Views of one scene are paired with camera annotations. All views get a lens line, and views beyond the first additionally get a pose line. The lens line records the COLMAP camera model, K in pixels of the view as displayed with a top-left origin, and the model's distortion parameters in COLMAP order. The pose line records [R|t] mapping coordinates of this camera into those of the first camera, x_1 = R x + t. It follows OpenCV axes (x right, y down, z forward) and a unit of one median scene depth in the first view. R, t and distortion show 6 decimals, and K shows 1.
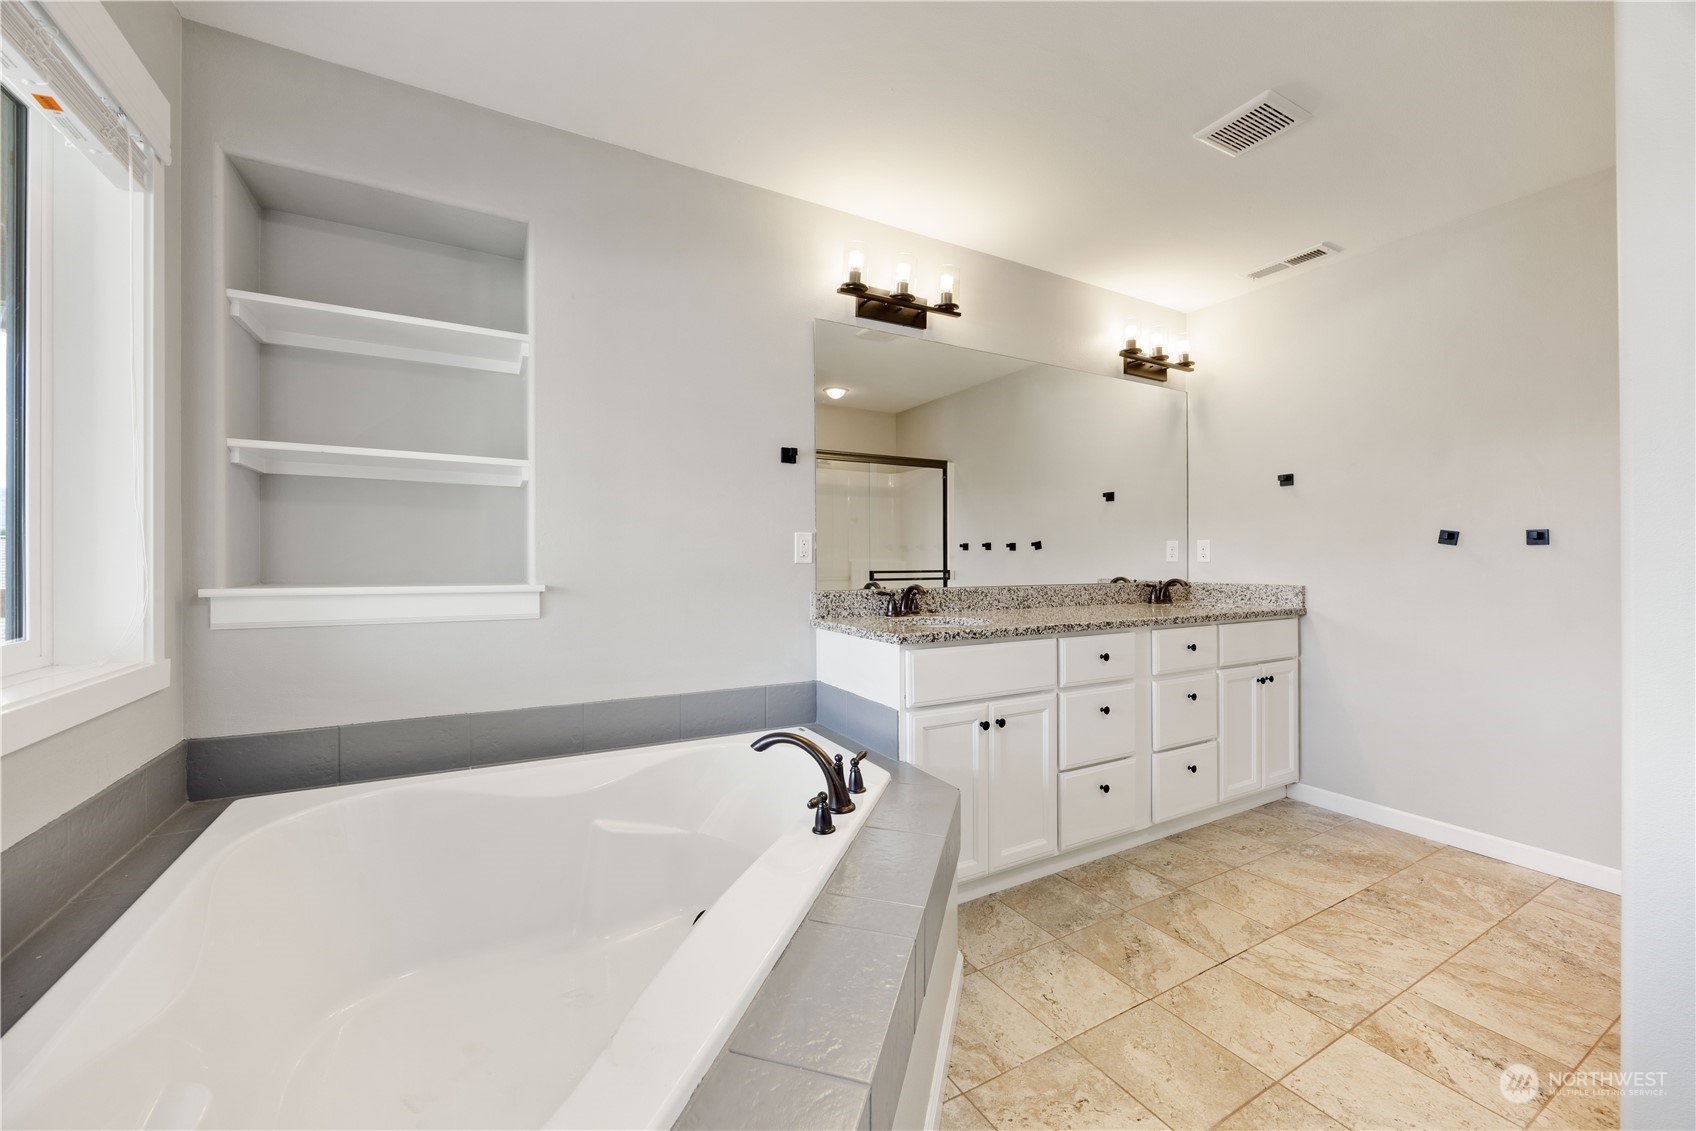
lens RADIAL K [[650.9, 0, 839.8], [0, 650.9, 550.1], [0, 0, 1]] dist [-0.003263, 0.000106]
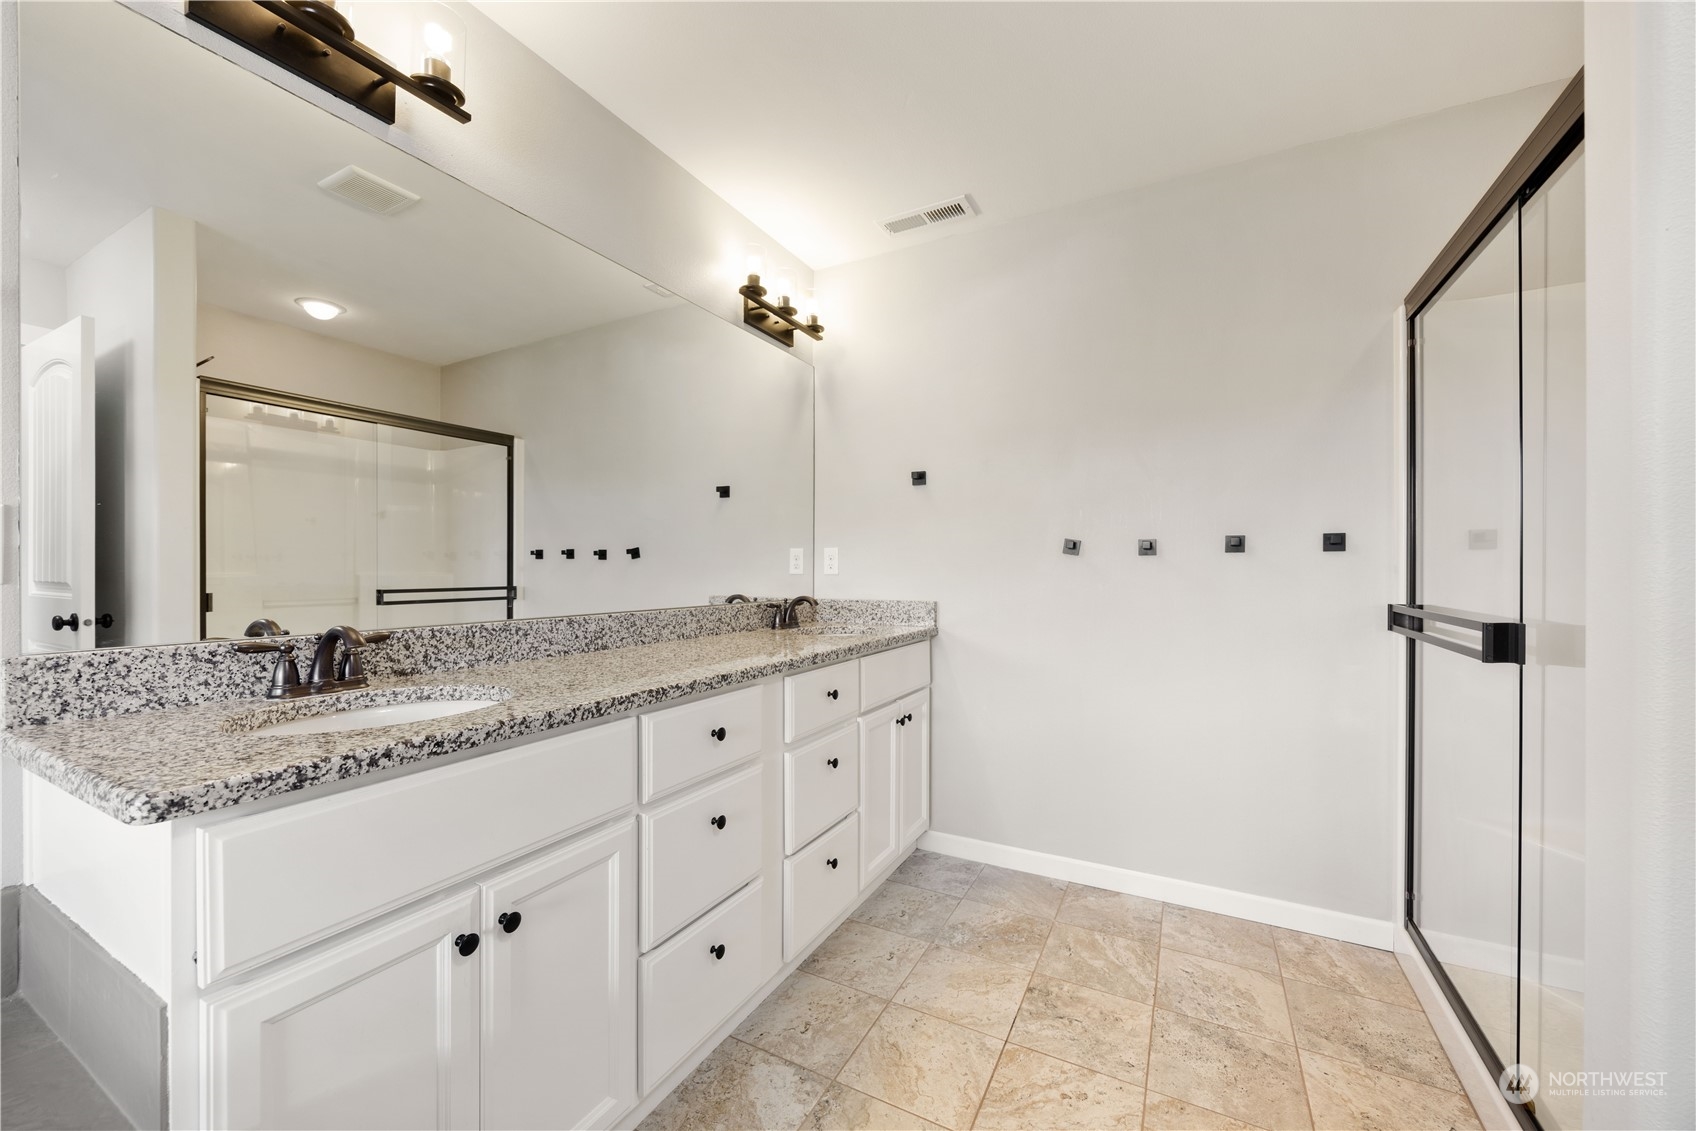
lens RADIAL K [[650.9, 0, 832.2], [0, 650.9, 562.1], [0, 0, 1]] dist [-0.003263, 0.000106]
pose [[0.846156, 0.005518, 0.532906, 0.158227], [-0.005416, 0.999984, -0.001754, 0.005236], [-0.532907, -0.001402, 0.846172, 0.393883]]
